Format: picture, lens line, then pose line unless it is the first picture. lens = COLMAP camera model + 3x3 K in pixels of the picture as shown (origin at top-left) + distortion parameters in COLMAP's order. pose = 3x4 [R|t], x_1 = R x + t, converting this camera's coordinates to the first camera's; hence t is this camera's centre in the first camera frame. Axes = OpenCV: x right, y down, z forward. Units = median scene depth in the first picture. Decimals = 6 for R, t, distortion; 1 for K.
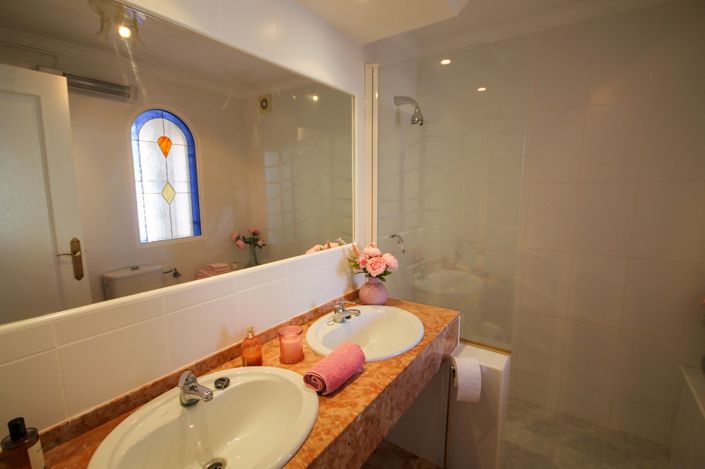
lens RADIAL K [[326.0, 0, 357.0], [0, 326.0, 234.7], [0, 0, 1]] dist [-0.008099, -0.001606]
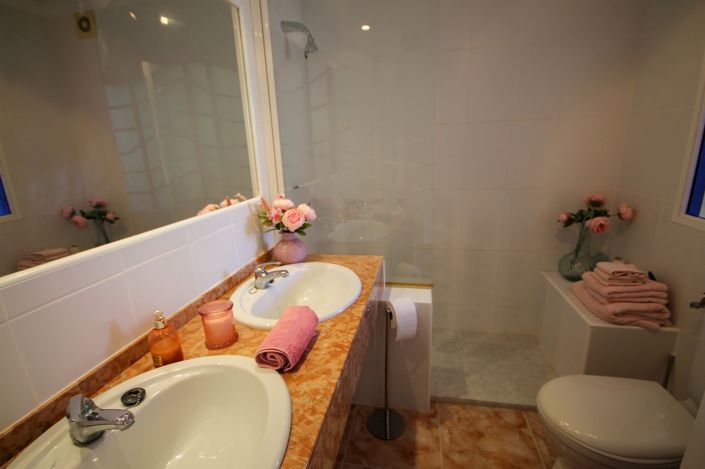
lens RADIAL K [[326.0, 0, 352.0], [0, 326.0, 236.6], [0, 0, 1]] dist [-0.008099, -0.001606]
pose [[0.918750, -0.129073, 0.373147, -0.141919], [0.084628, 0.987469, 0.133201, 0.043111], [-0.385664, -0.090800, 0.918160, 0.146265]]
